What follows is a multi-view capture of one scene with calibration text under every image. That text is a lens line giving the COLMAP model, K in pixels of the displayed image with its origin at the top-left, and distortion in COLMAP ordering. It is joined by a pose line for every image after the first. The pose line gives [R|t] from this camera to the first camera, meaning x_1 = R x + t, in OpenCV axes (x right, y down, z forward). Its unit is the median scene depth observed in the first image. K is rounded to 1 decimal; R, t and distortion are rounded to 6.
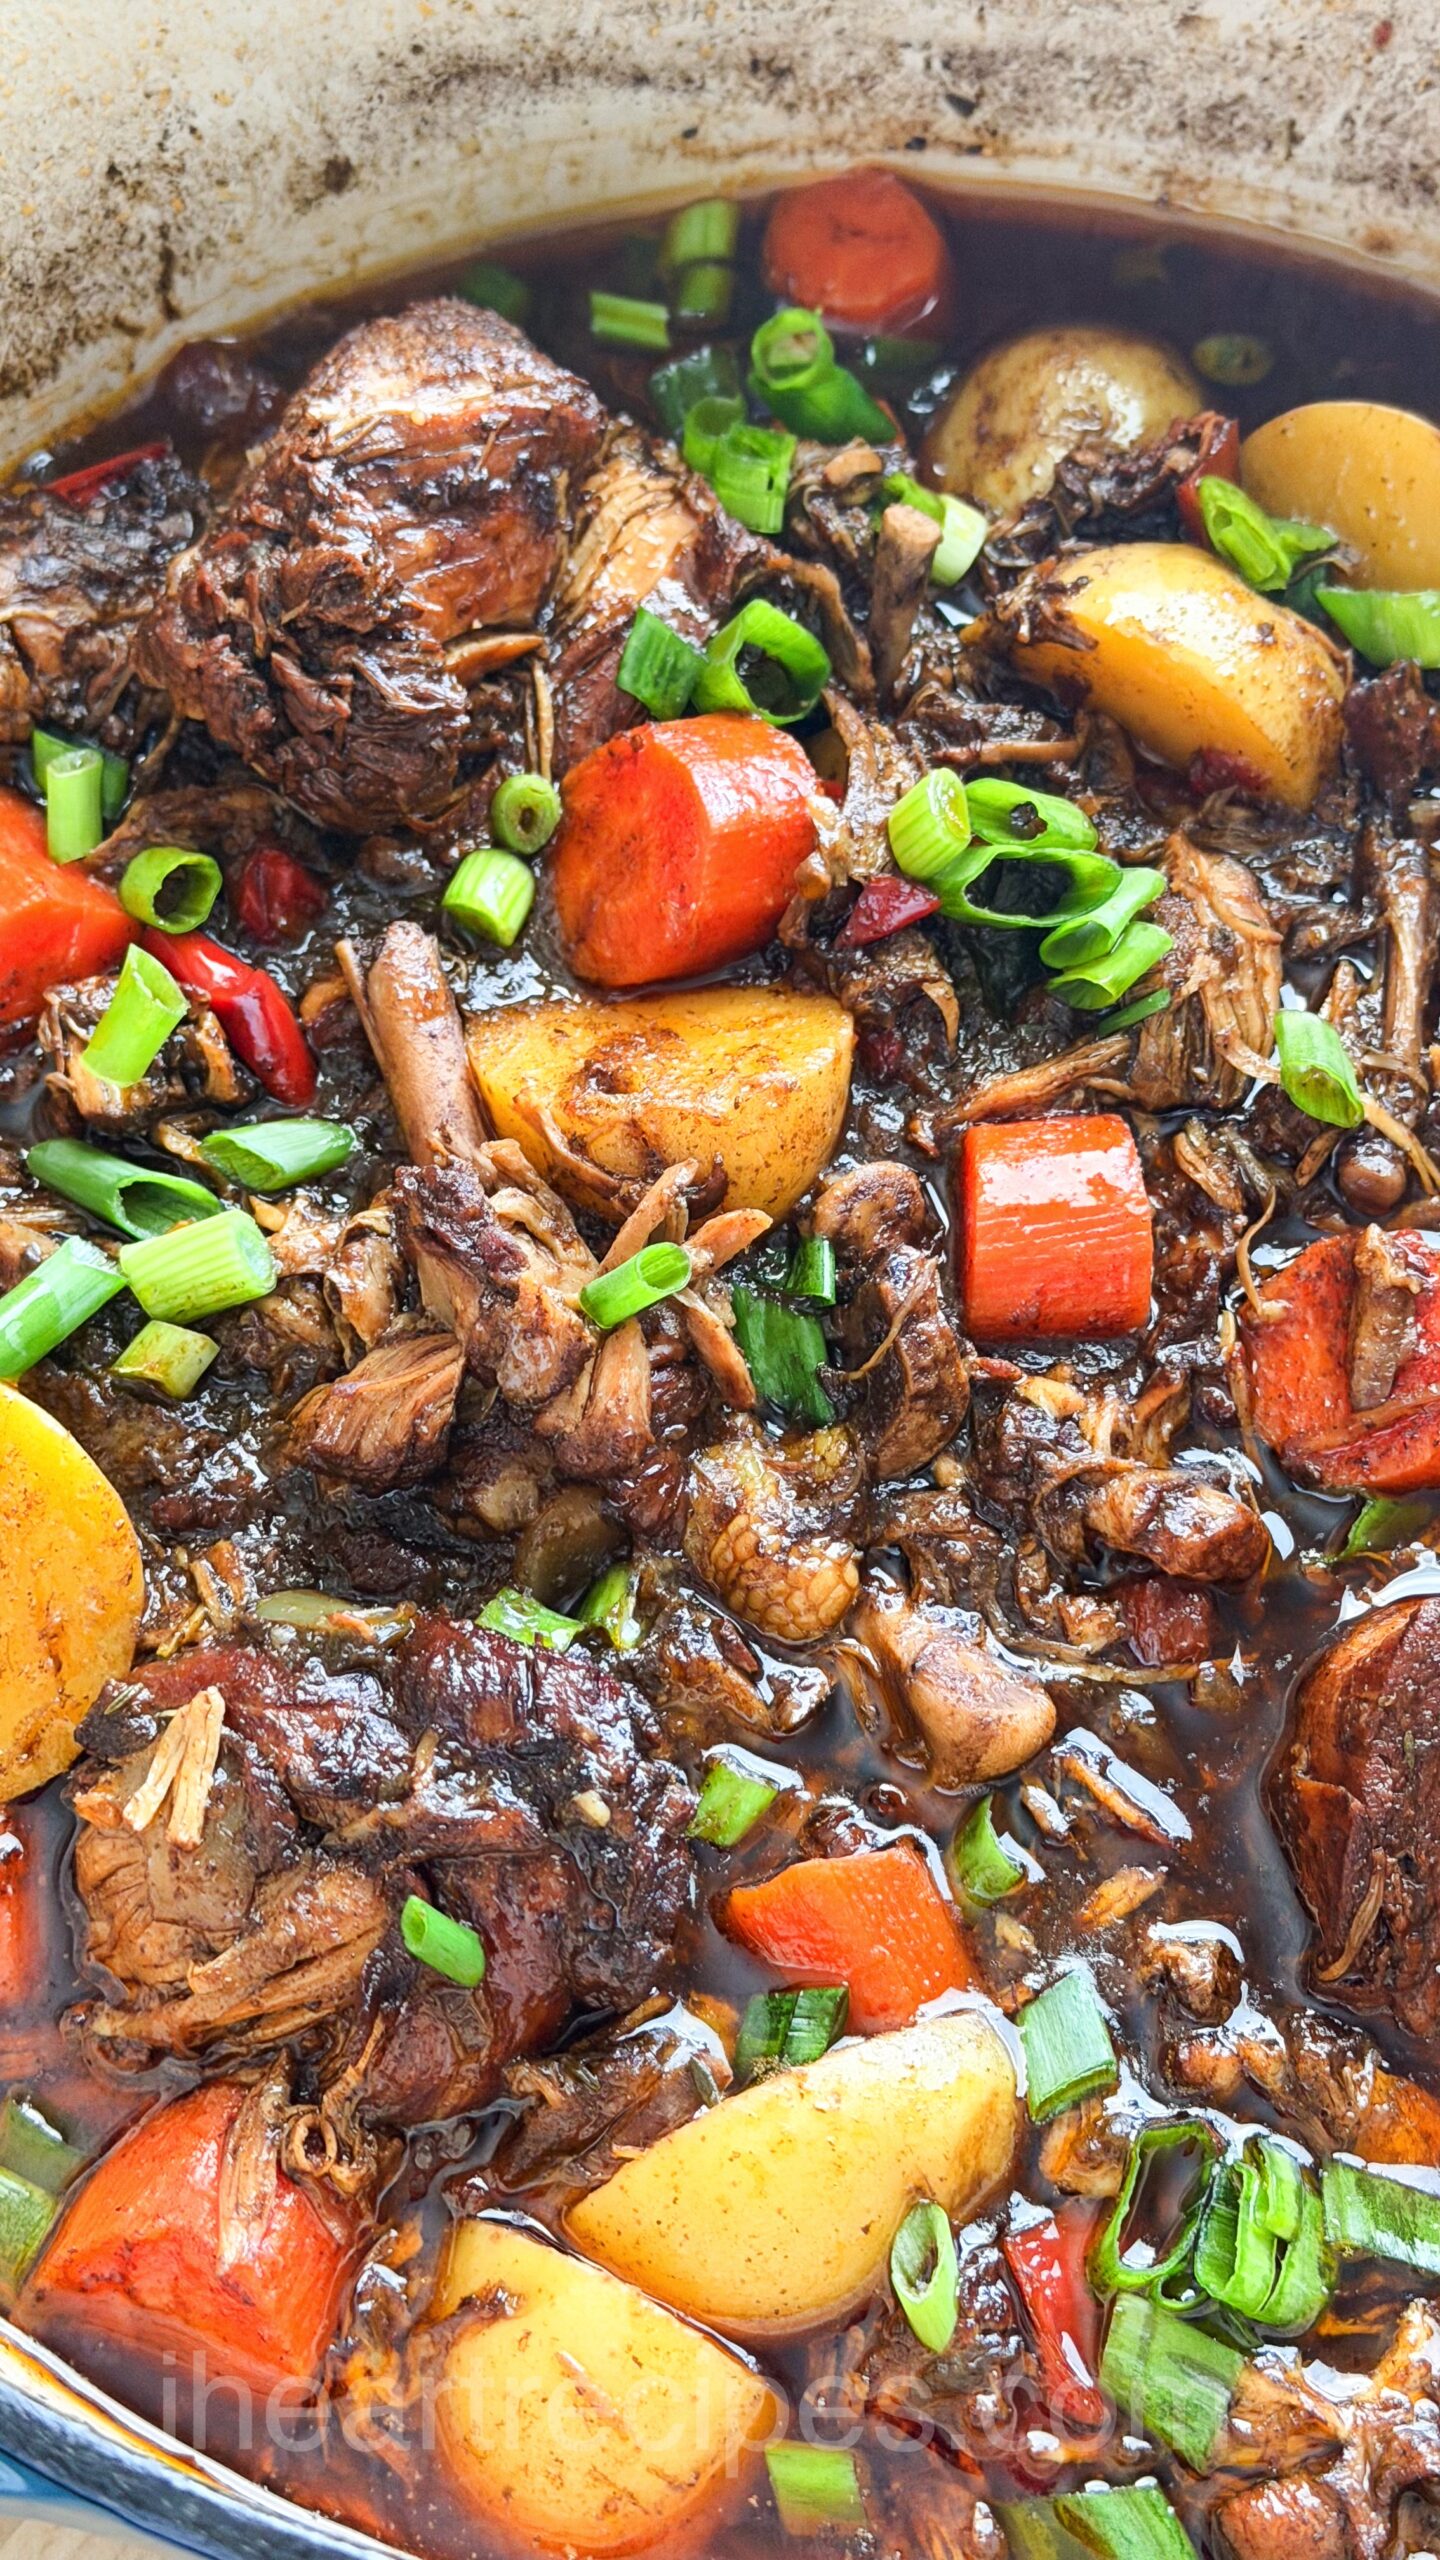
lens RADIAL K [[3637.1, 0, 720.0], [0, 3637.1, 1280.0], [0, 0, 1]] dist [-0.012474, 0.807314]
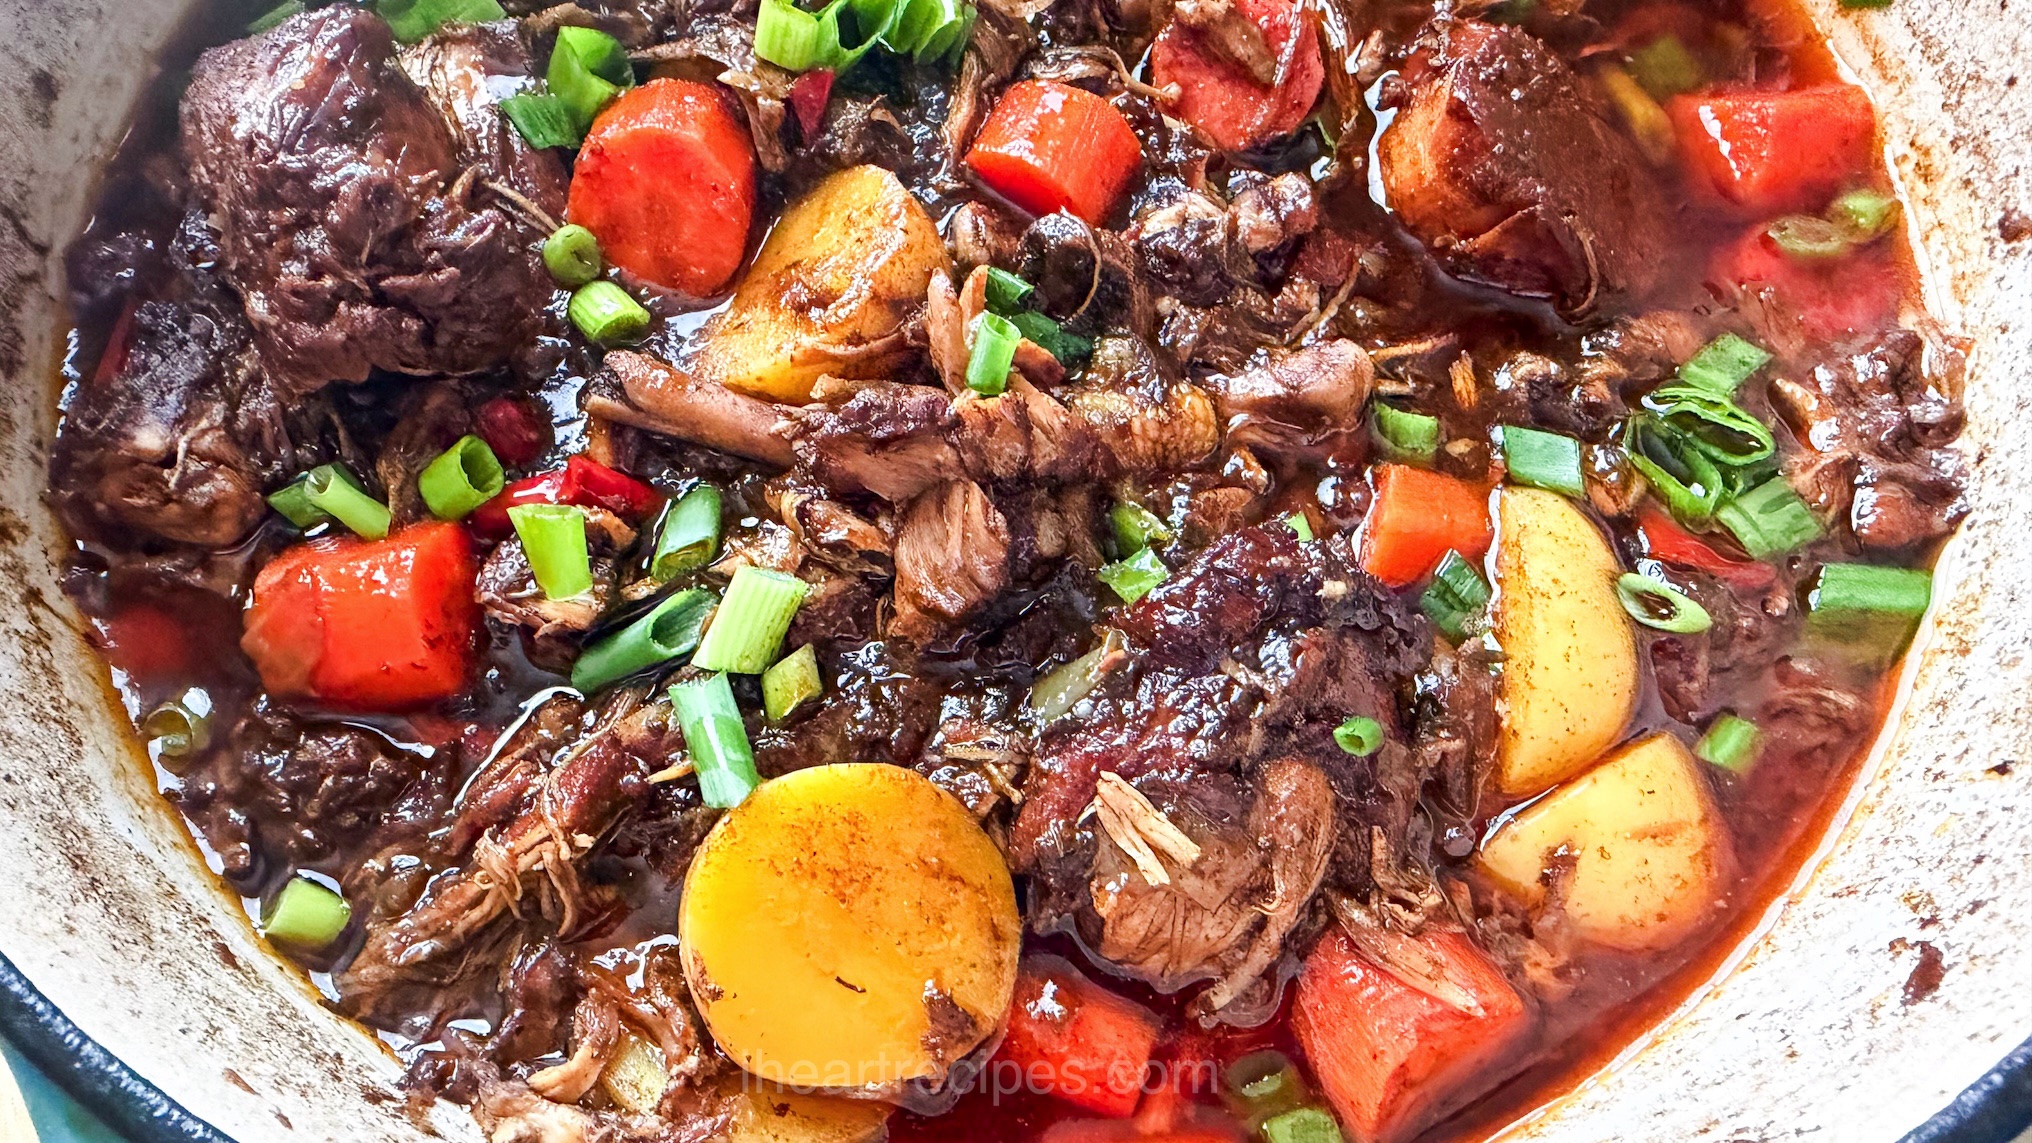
lens RADIAL K [[1441.5, 0, 886.9], [0, 1441.5, 567.7], [0, 0, 1]] dist [-0.003524, 0.004413]
pose [[0.567997, -0.772891, 0.282877, -0.237098], [0.749066, 0.627861, 0.211403, -0.084524], [-0.340999, 0.091817, 0.935569, 0.483017]]
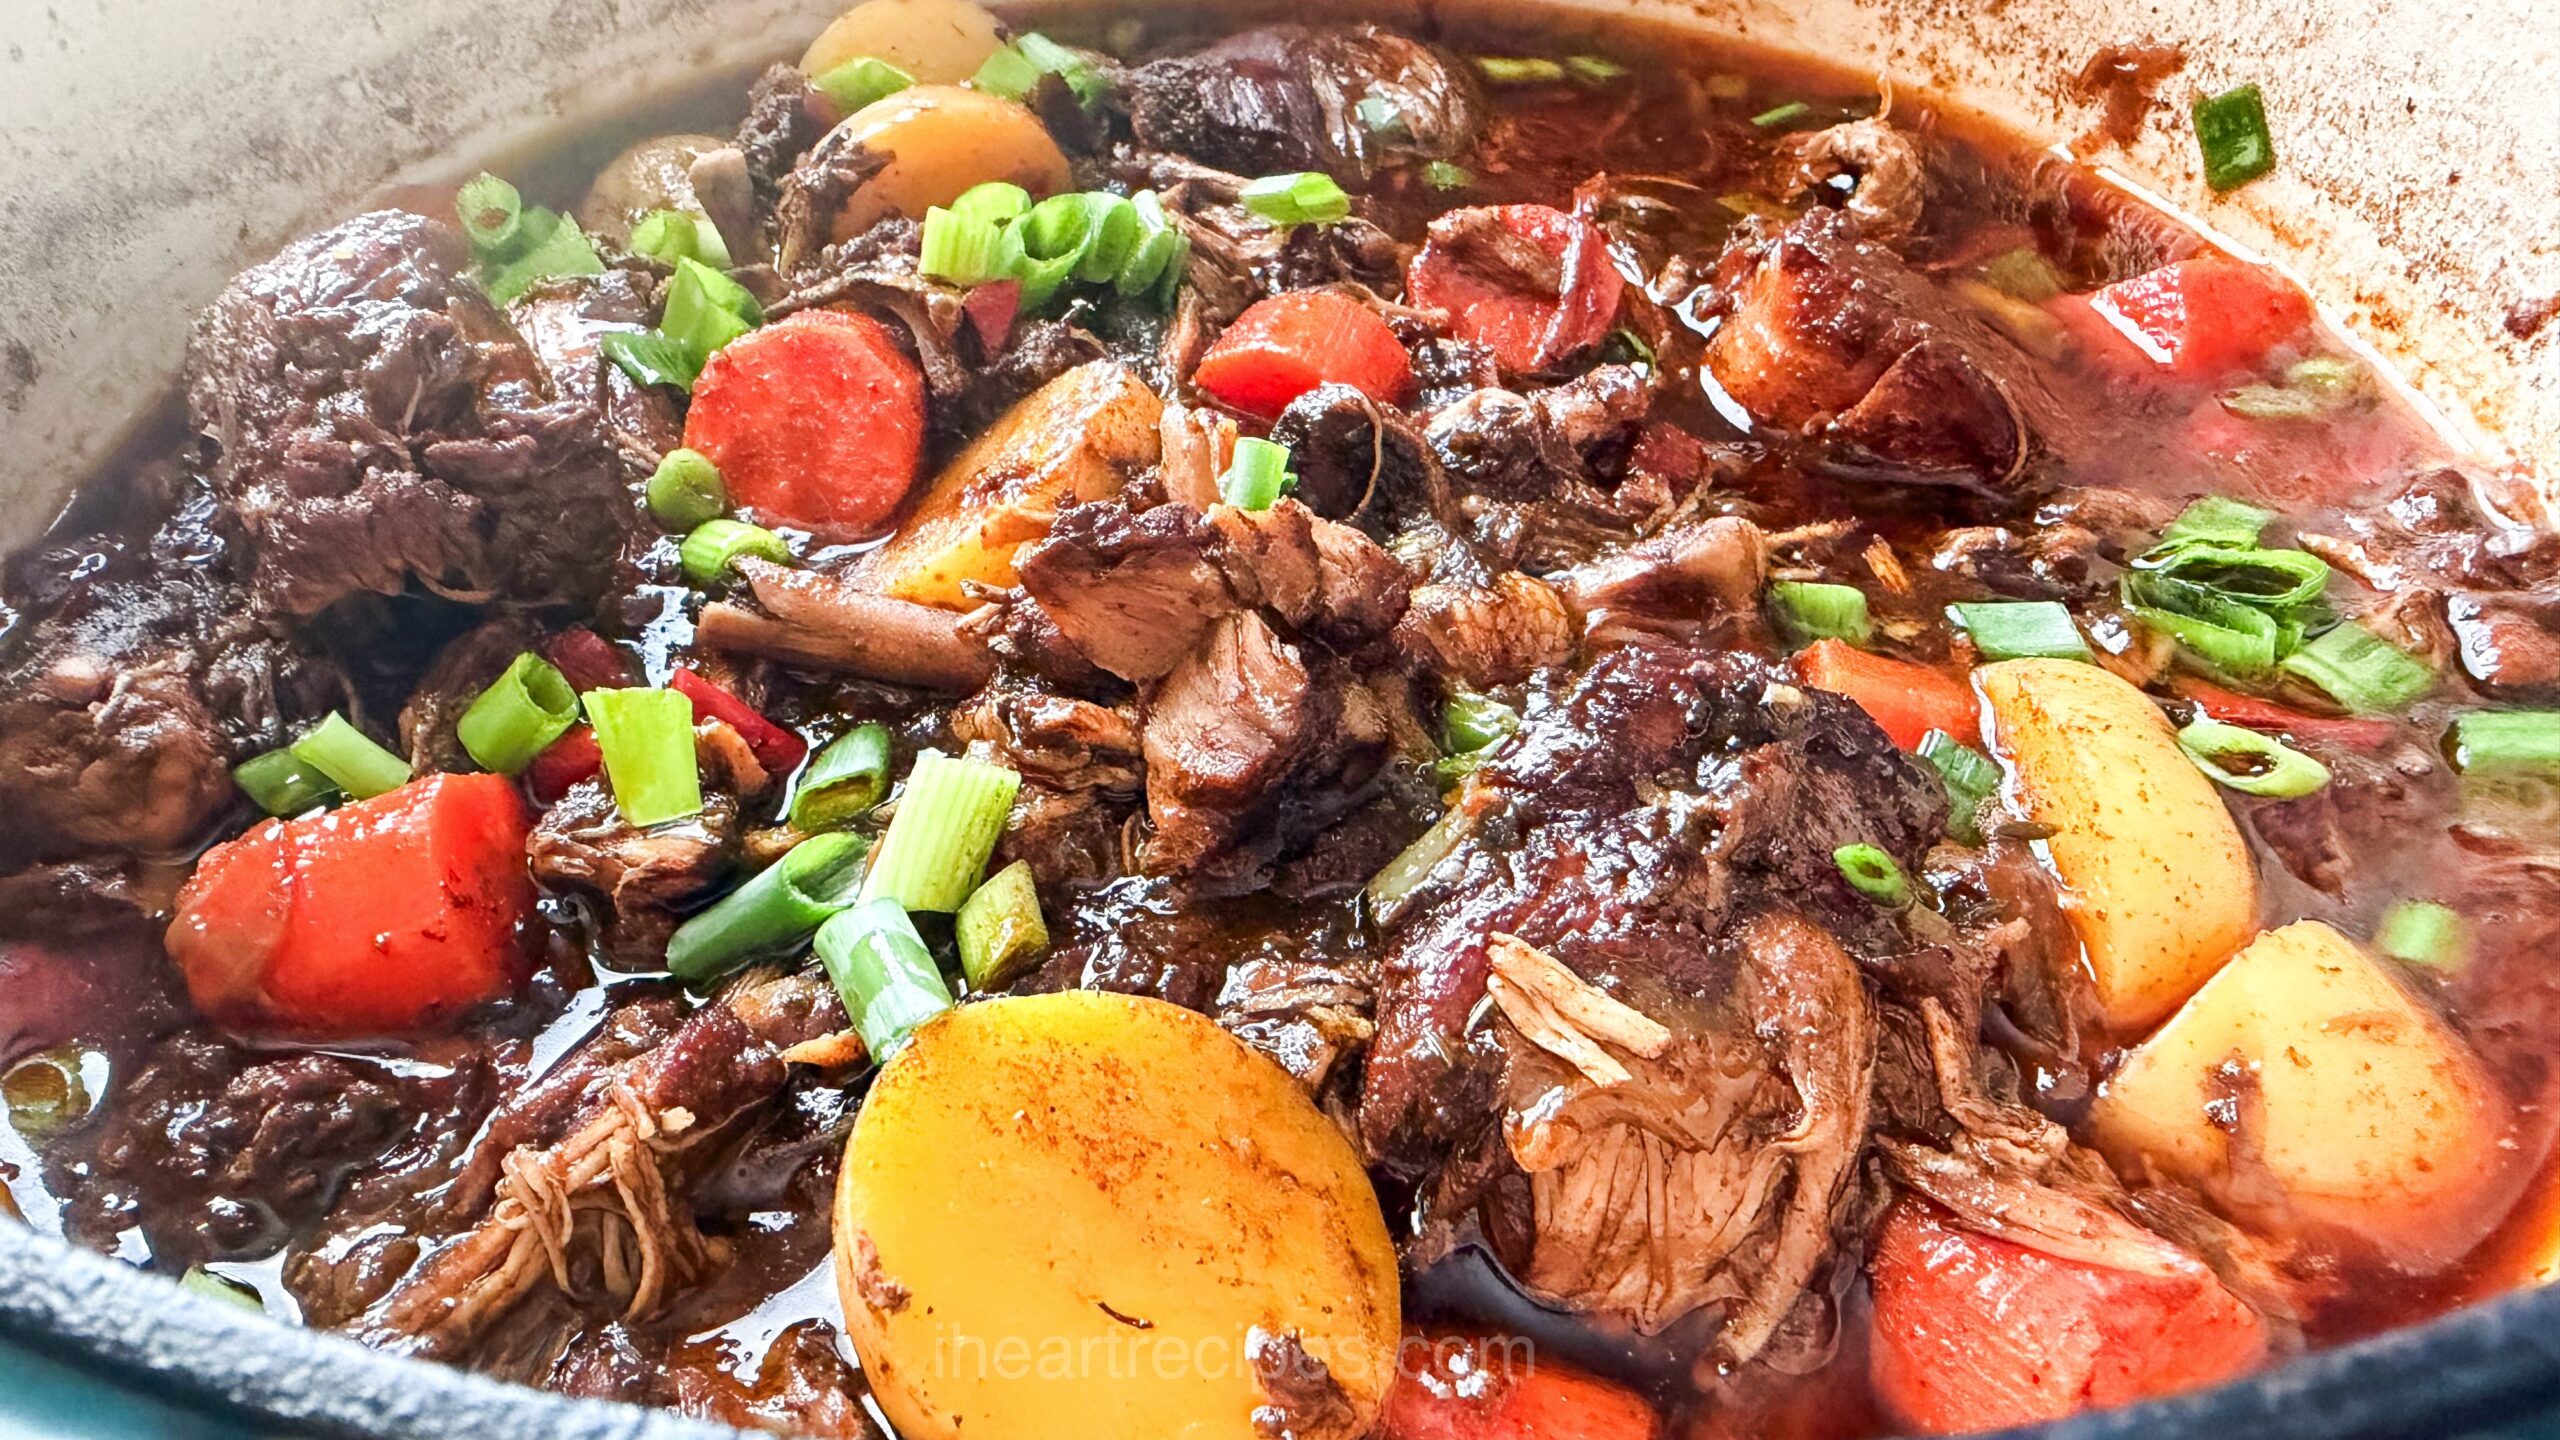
lens RADIAL K [[1816.0, 0, 1117.4], [0, 1816.0, 715.2], [0, 0, 1]] dist [-0.003524, 0.004413]
pose [[0.512166, -0.617135, 0.597353, -0.348349], [0.790597, 0.610522, -0.047111, 0.030495], [-0.335624, 0.496394, 0.800594, 0.598191]]
